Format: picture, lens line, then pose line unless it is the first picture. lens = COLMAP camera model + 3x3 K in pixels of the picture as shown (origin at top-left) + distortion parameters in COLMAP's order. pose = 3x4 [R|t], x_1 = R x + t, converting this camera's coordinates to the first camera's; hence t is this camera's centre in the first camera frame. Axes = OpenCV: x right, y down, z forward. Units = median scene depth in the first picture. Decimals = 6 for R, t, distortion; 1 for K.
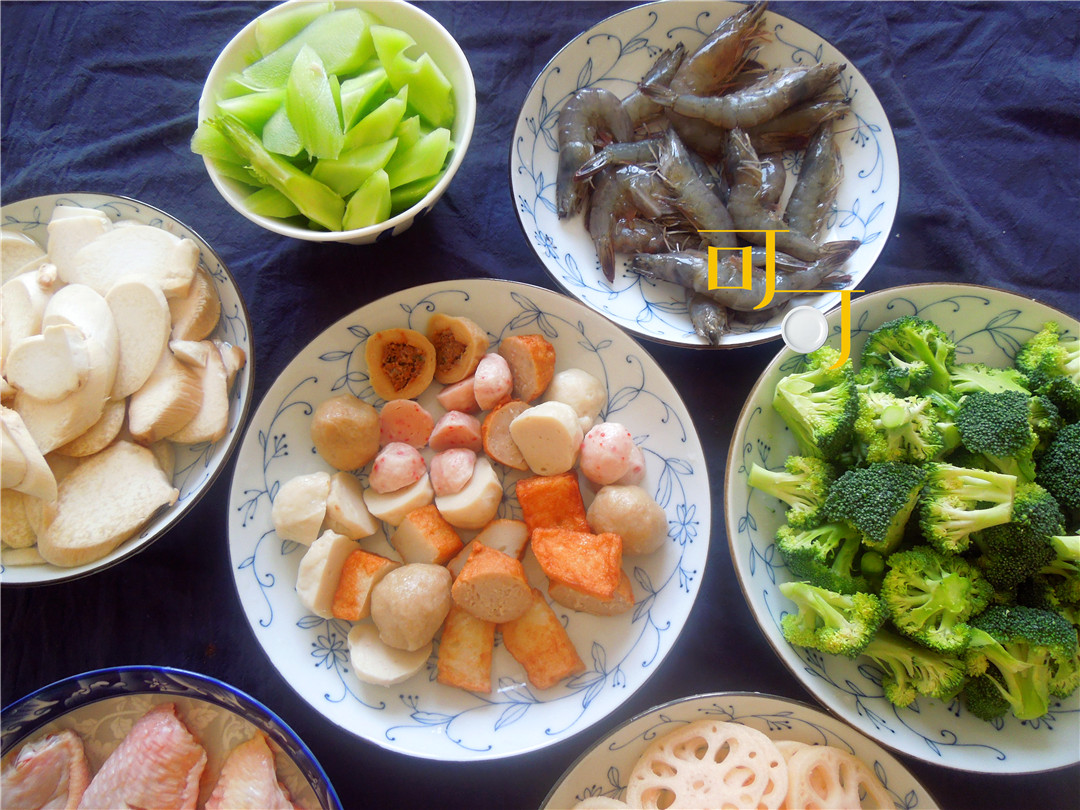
lens RADIAL K [[803.0, 0, 540.0], [0, 803.0, 405.0], [0, 0, 1]] dist [-0.002507, -0.001943]
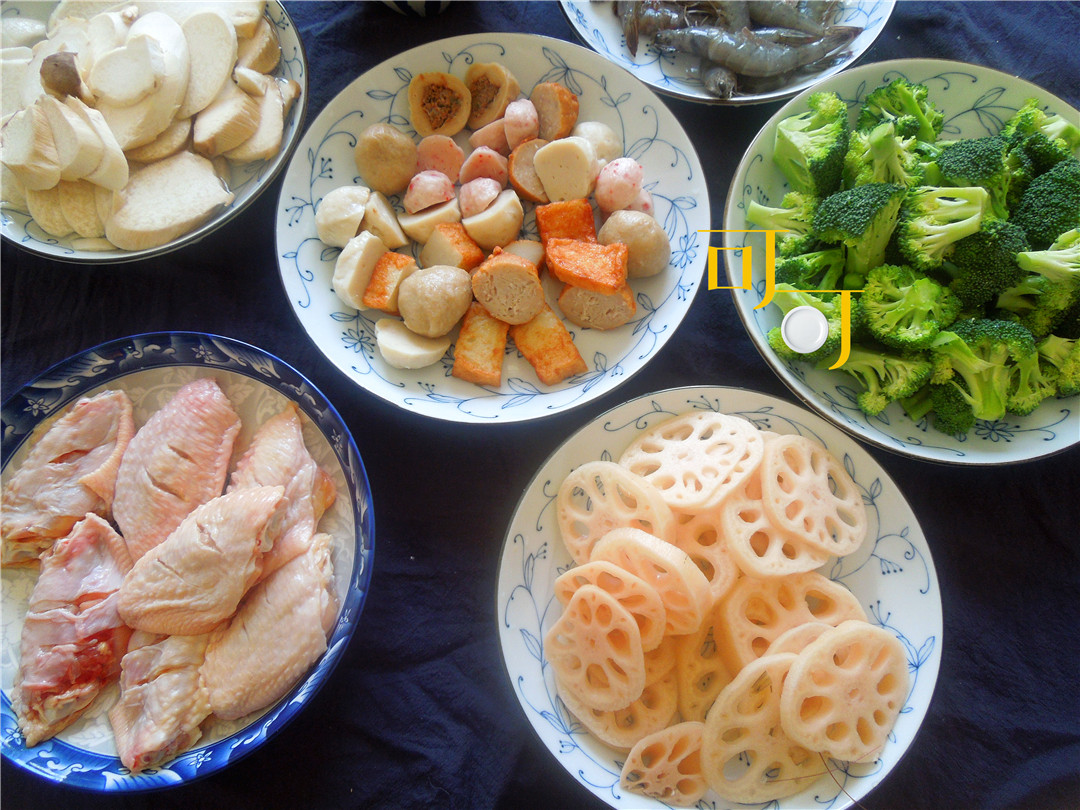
lens RADIAL K [[803.0, 0, 540.0], [0, 803.0, 405.0], [0, 0, 1]] dist [-0.002507, -0.001943]
pose [[0.997489, 0.068132, -0.019317, 0.016187], [-0.068565, 0.997387, -0.022740, 0.403151], [0.017718, 0.024007, 0.999555, -0.101955]]
